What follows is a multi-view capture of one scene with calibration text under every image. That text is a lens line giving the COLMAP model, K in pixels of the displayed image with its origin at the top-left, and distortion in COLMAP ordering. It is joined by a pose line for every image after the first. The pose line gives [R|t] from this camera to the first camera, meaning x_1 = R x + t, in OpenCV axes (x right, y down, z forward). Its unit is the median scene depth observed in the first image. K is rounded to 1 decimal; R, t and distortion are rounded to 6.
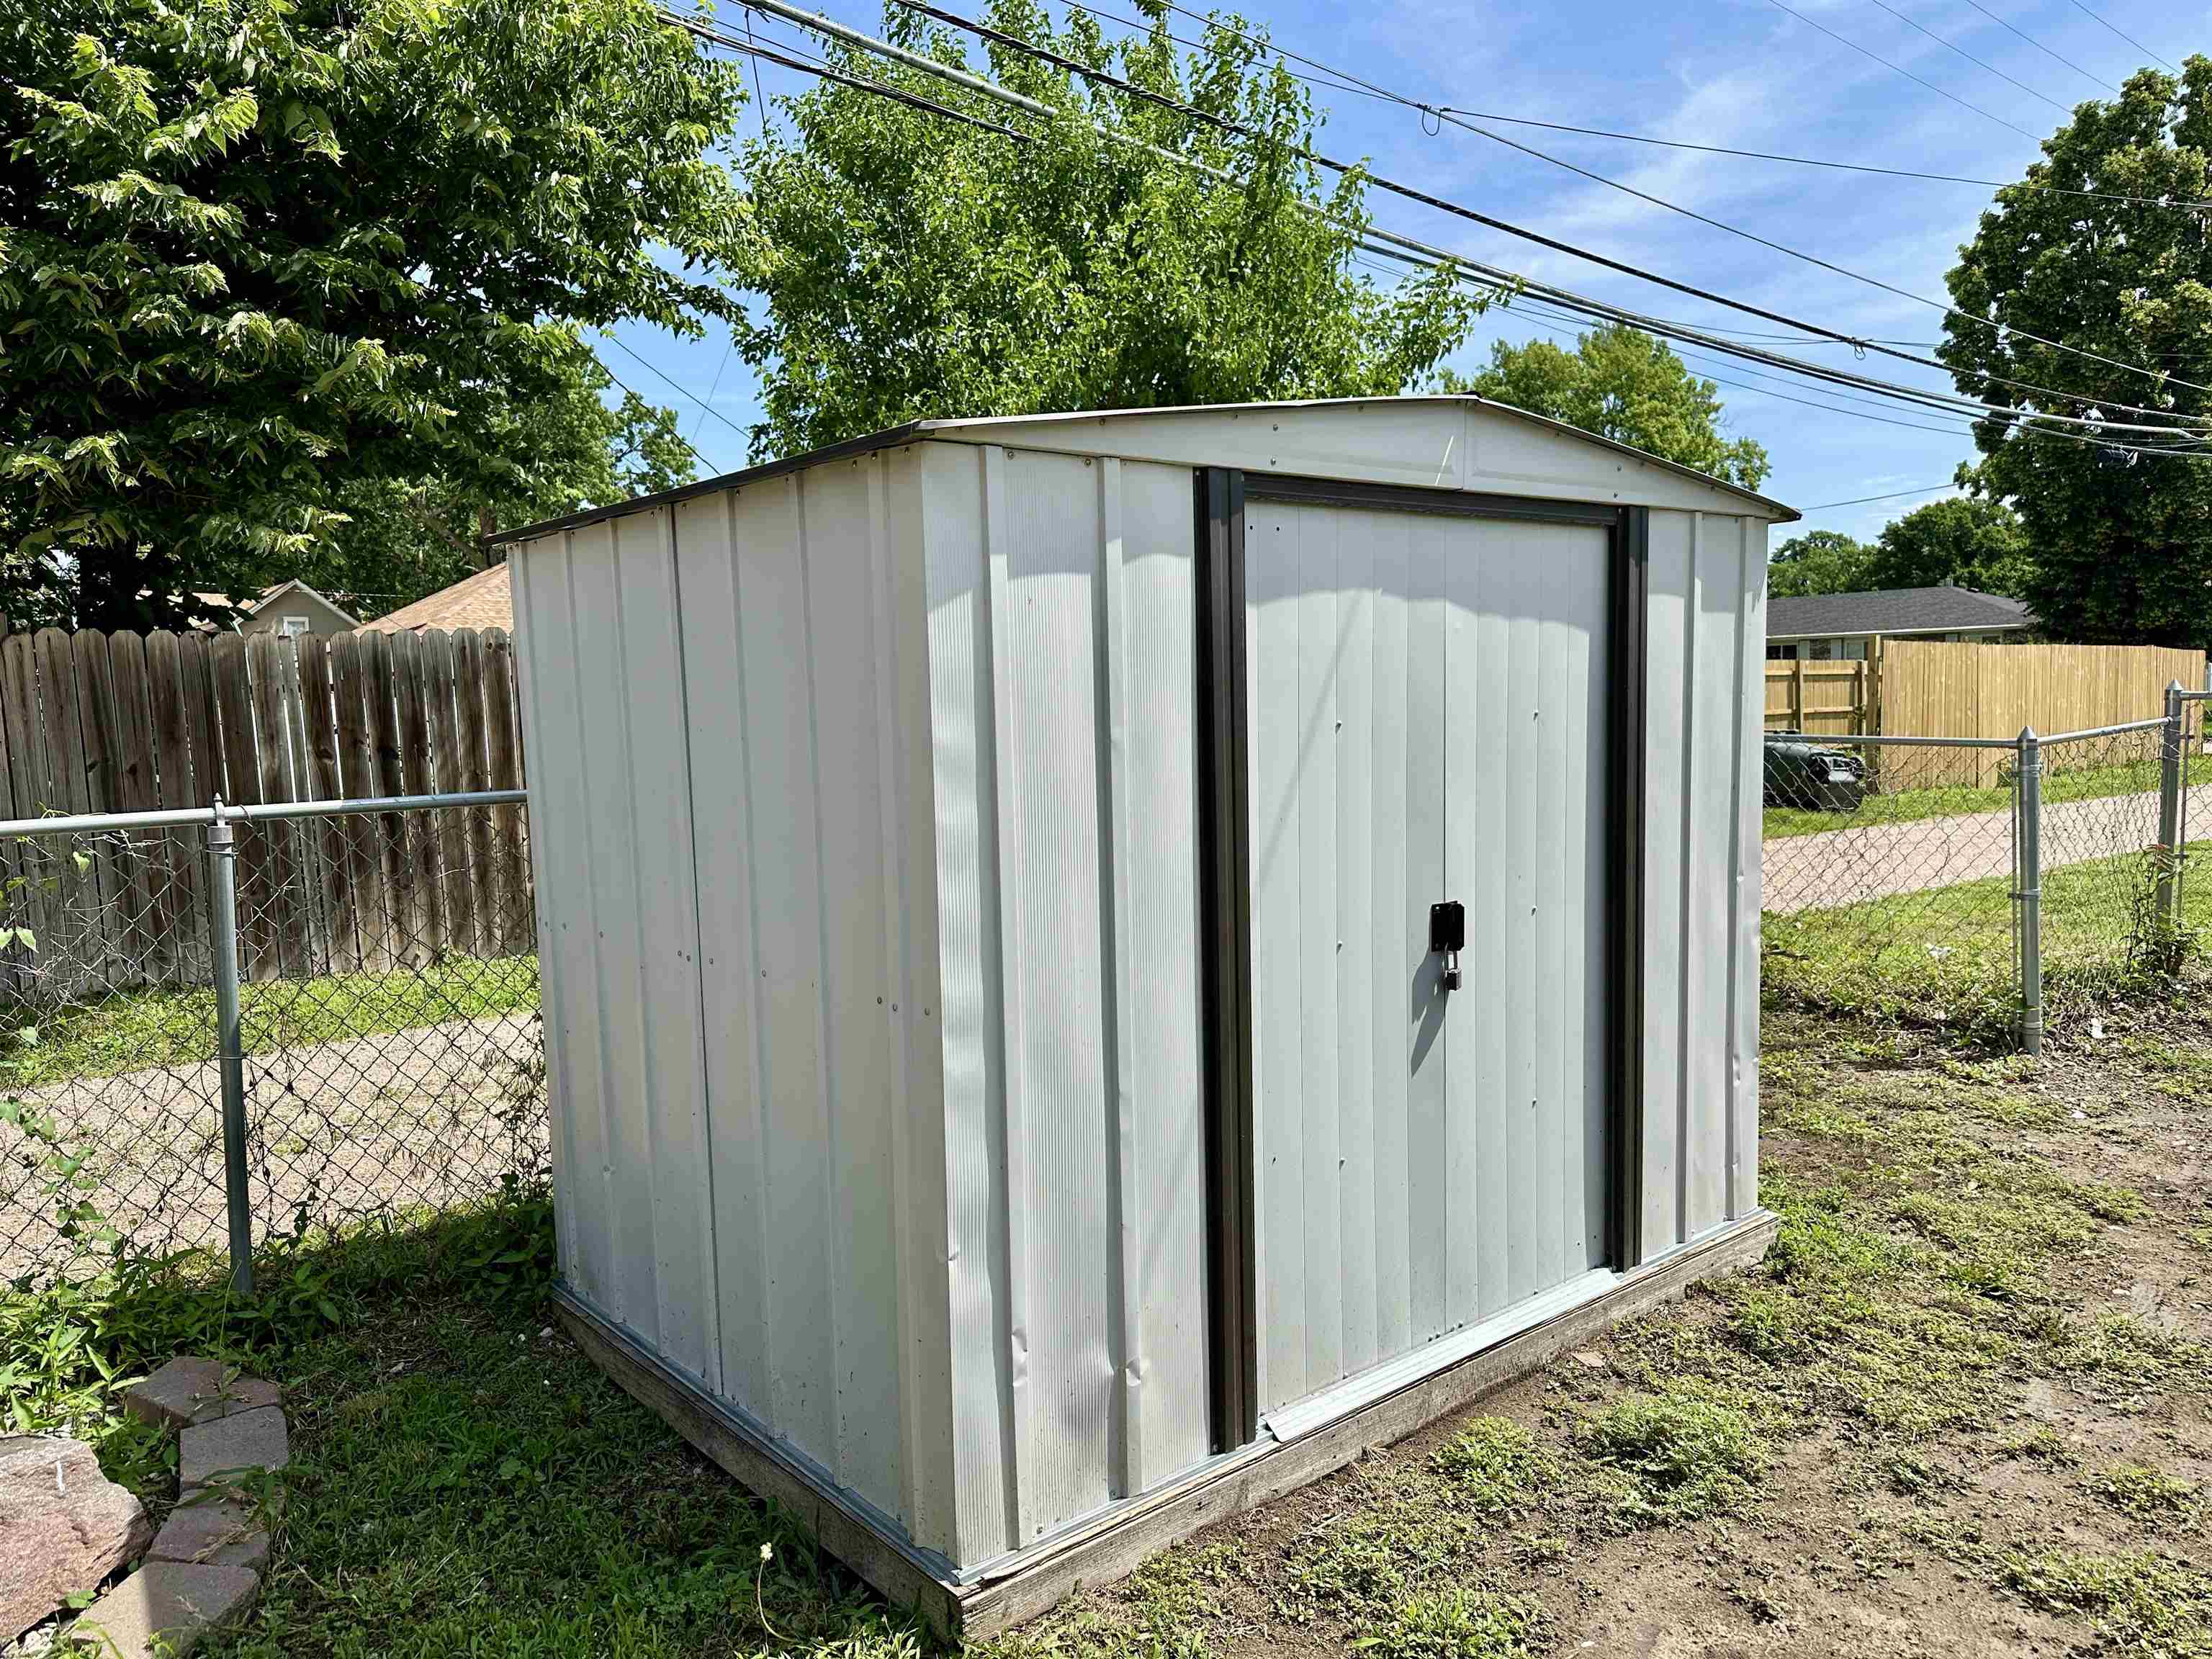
lens RADIAL K [[1545.3, 0, 1098.9], [0, 1545.3, 804.7], [0, 0, 1]] dist [0.079158, -0.079048]
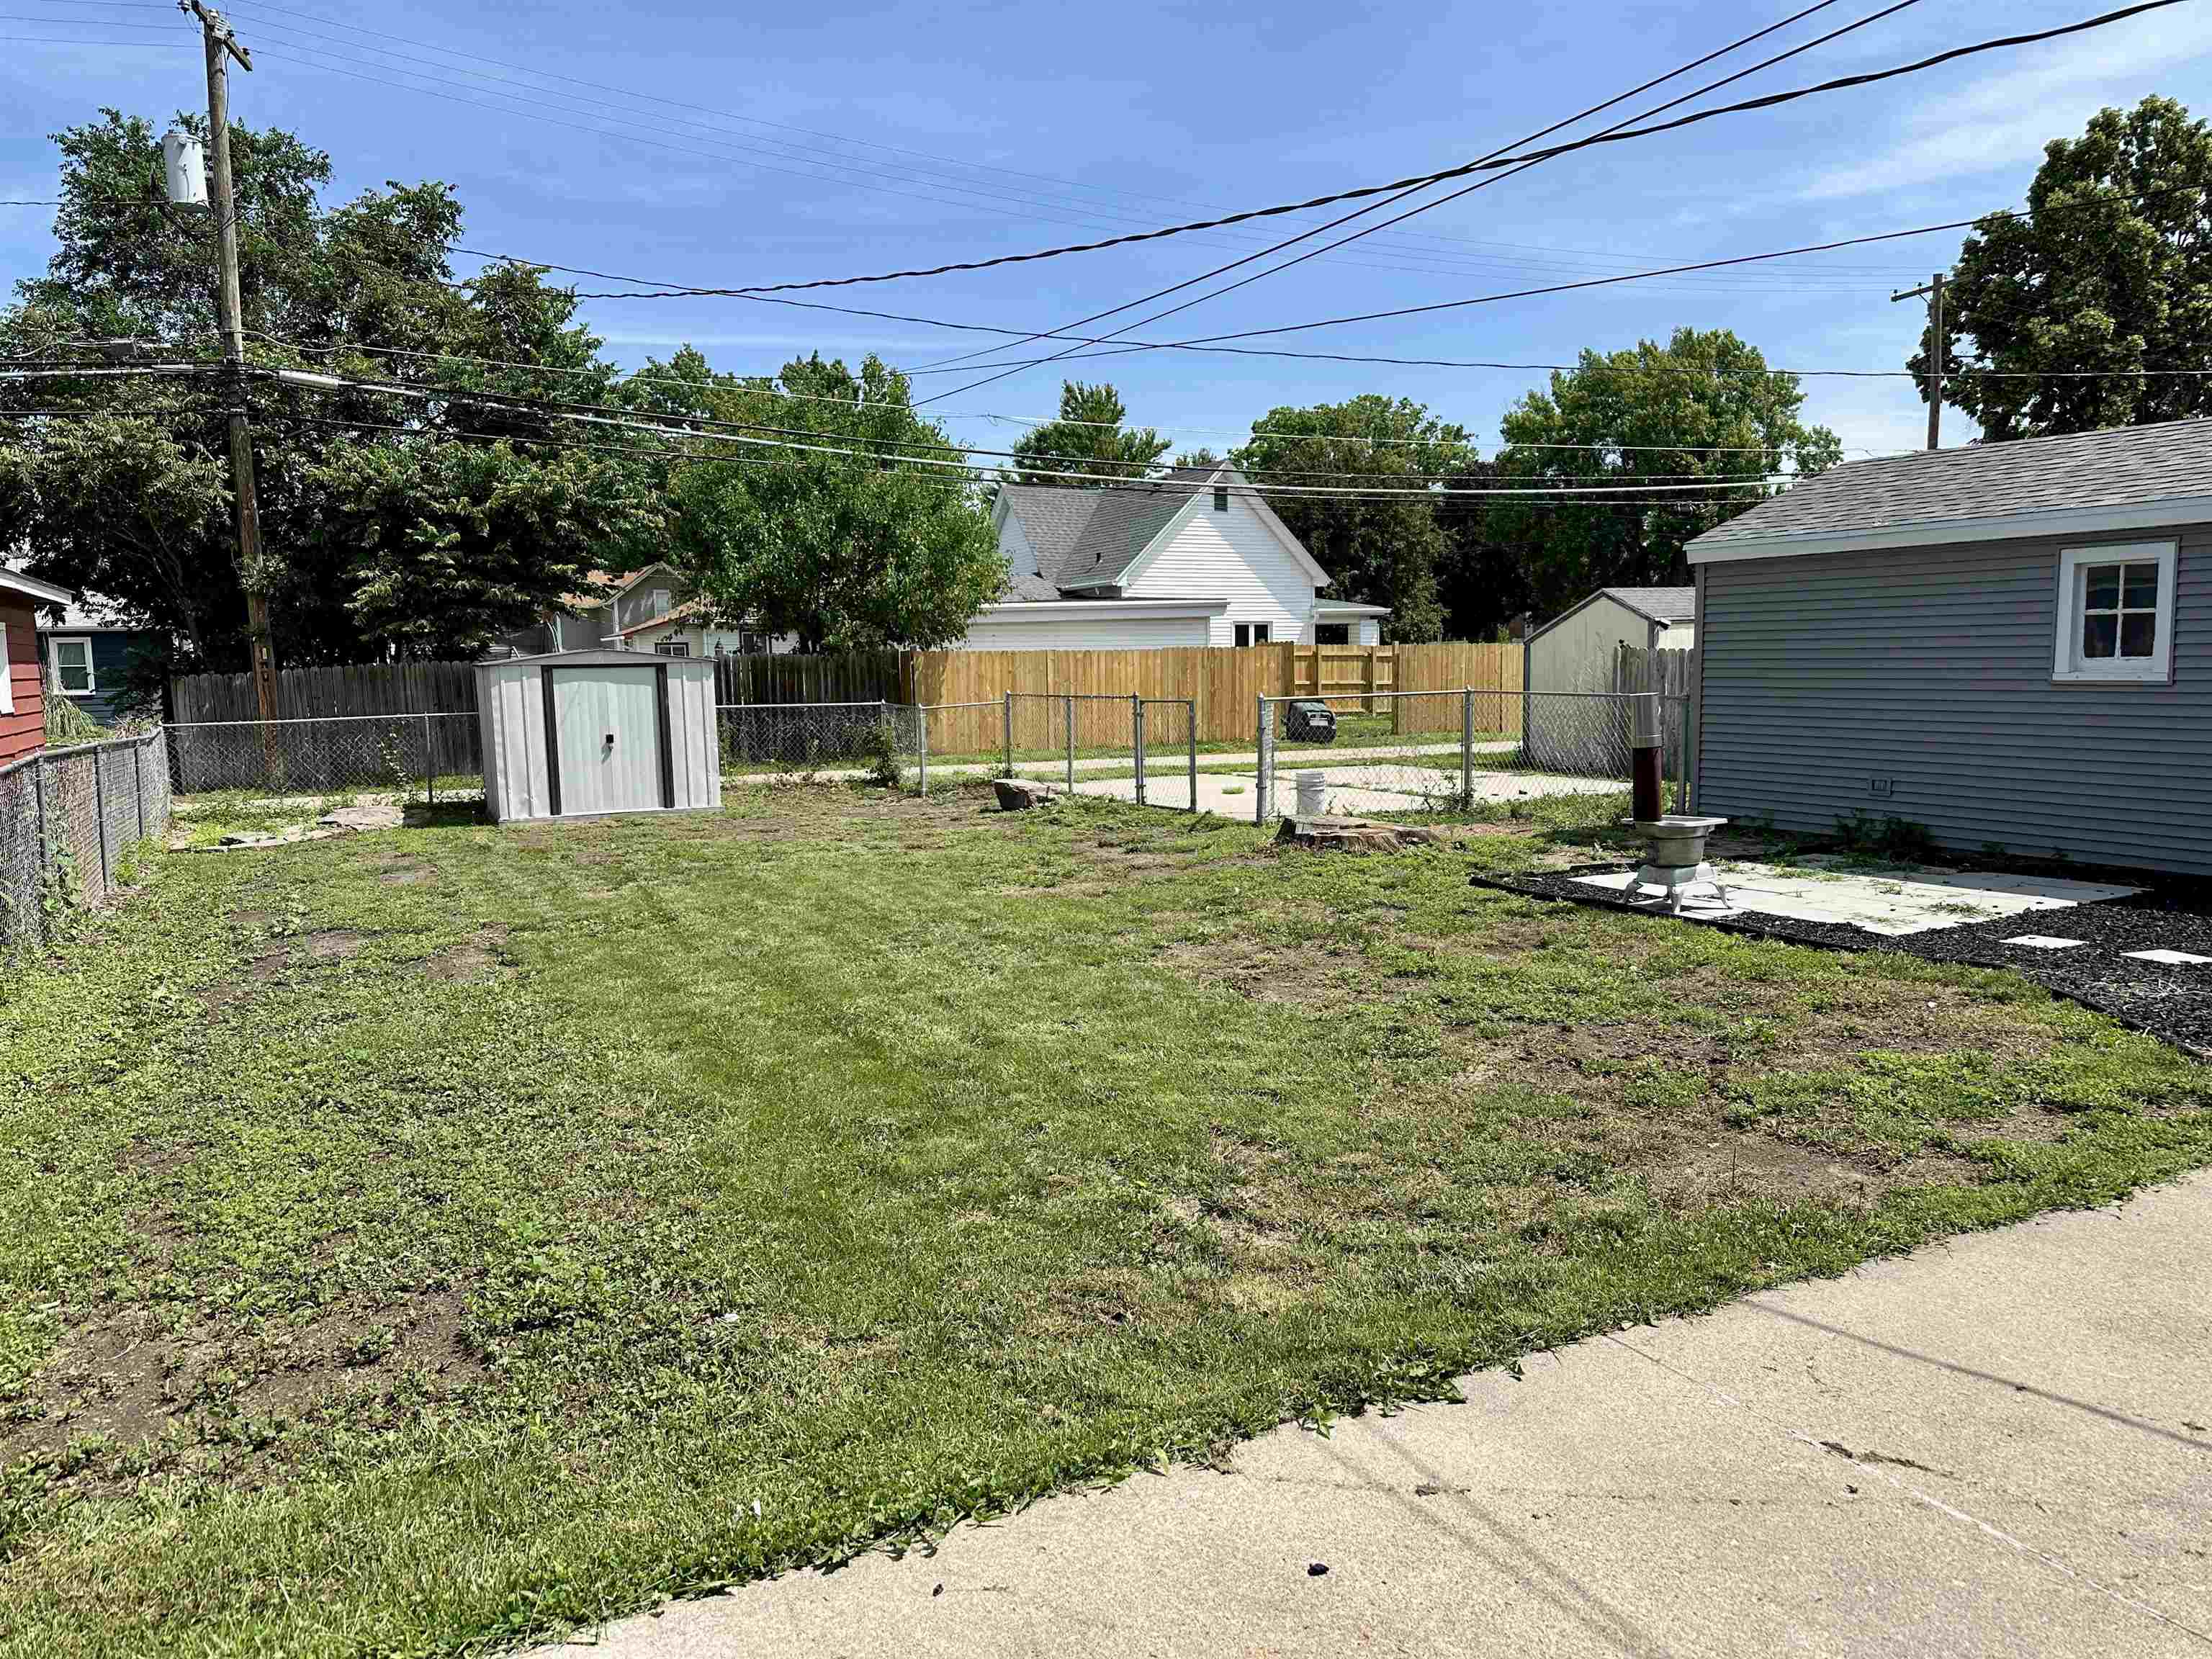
lens RADIAL K [[1545.3, 0, 1074.5], [0, 1545.3, 790.7], [0, 0, 1]] dist [0.079158, -0.079048]
pose [[0.972597, 0.024195, -0.231234, 1.533404], [-0.018434, 0.999464, 0.027044, 0.039654], [0.231764, -0.022041, 0.972522, -1.999247]]
